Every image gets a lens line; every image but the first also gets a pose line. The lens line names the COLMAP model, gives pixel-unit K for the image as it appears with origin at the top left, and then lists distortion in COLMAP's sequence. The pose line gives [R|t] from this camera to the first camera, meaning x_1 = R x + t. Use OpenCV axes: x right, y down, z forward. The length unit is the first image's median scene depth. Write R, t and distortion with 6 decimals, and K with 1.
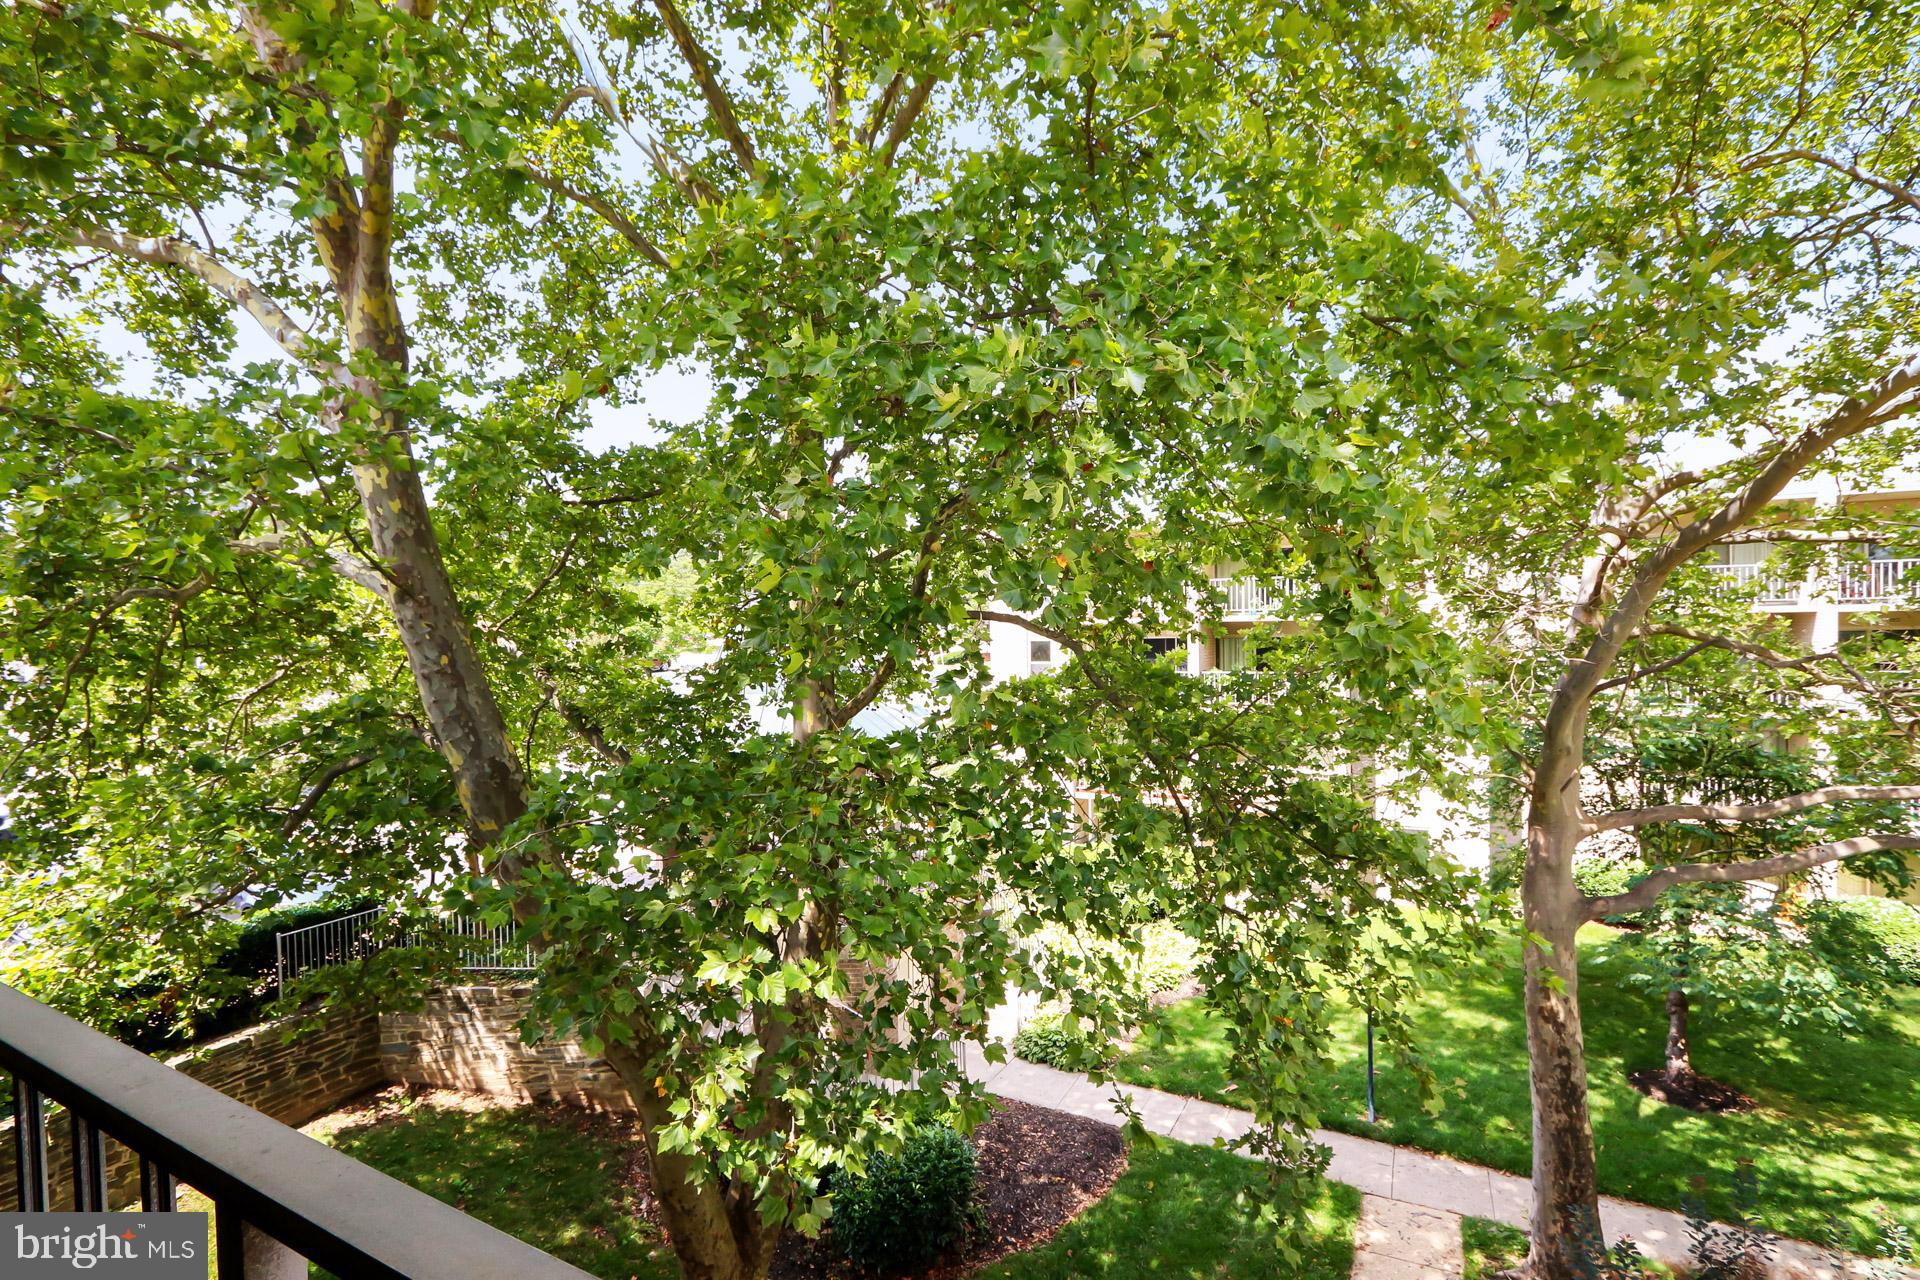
lens RADIAL K [[935.7, 0, 957.3], [0, 935.7, 630.5], [0, 0, 1]] dist [-0.009796, -0.000430]
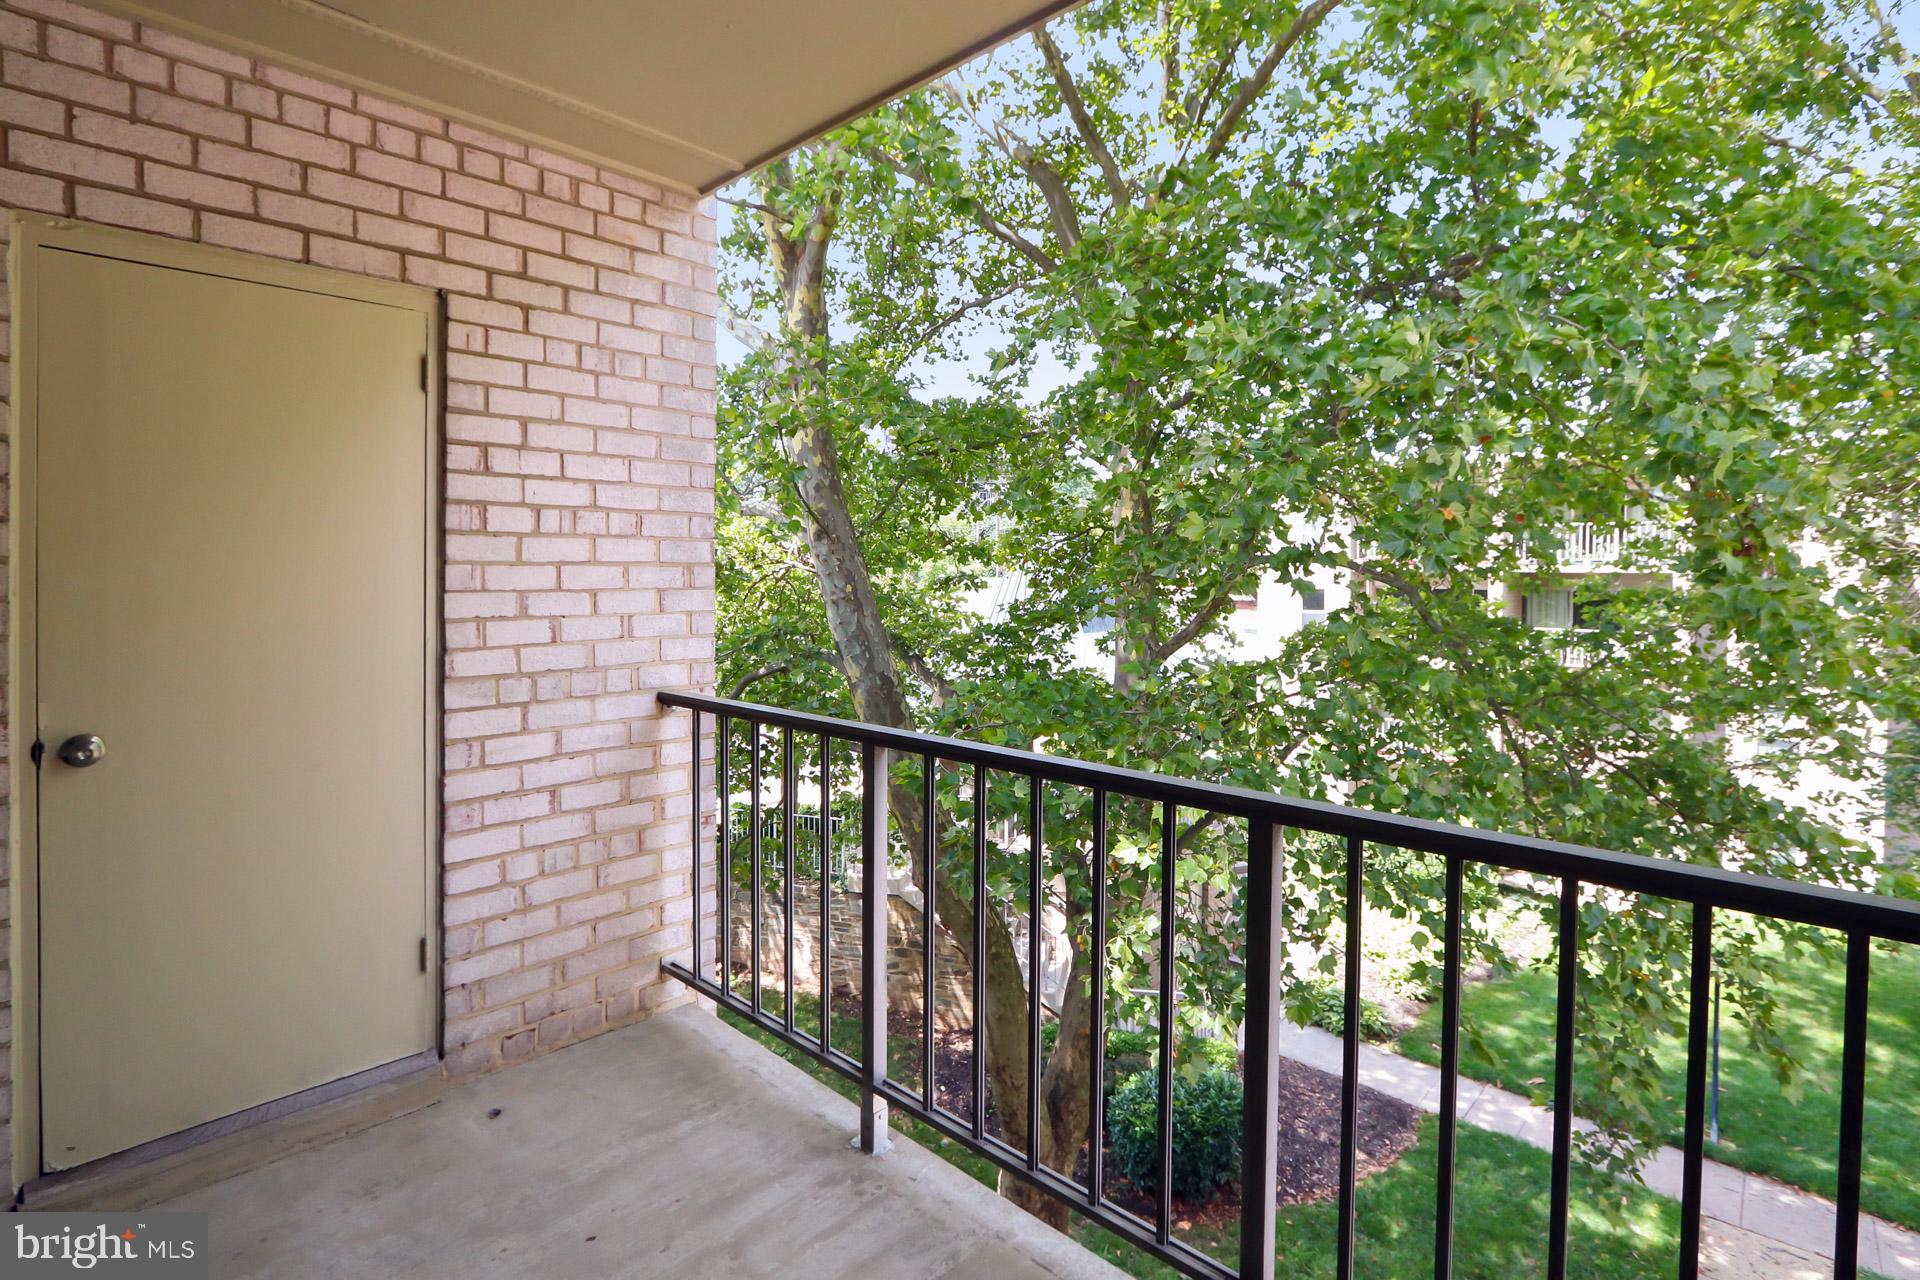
lens RADIAL K [[963.6, 0, 966.1], [0, 963.6, 576.5], [0, 0, 1]] dist [0.000475, 0.018332]
pose [[0.972153, 0.024316, -0.233080, -0.084955], [-0.022903, 0.999699, 0.008766, -0.000124], [0.233223, -0.003184, 0.972418, -0.126654]]
